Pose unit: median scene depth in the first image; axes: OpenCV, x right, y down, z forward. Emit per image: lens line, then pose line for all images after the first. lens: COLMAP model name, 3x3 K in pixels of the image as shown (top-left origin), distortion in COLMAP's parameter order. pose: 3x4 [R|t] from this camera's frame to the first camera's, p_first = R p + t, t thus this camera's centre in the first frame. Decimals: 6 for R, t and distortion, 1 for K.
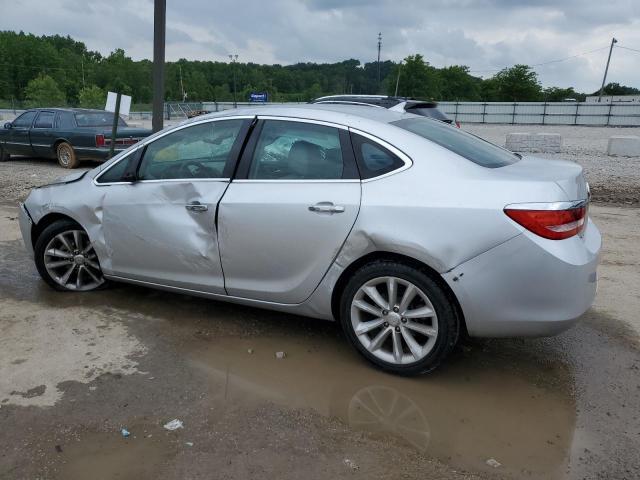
lens RADIAL K [[495.0, 0, 320.0], [0, 495.0, 240.0], [0, 0, 1]] dist [-0.004817, 0.037941]
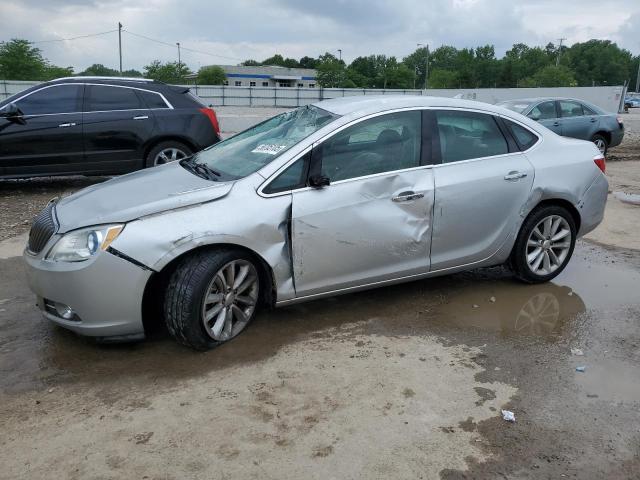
lens RADIAL K [[495.0, 0, 320.0], [0, 495.0, 240.0], [0, 0, 1]] dist [-0.004817, 0.037941]
pose [[0.630115, -0.225563, 0.743018, -1.155578], [0.197393, 0.971976, 0.127669, -0.147034], [-0.750993, 0.066220, 0.656981, 0.461032]]
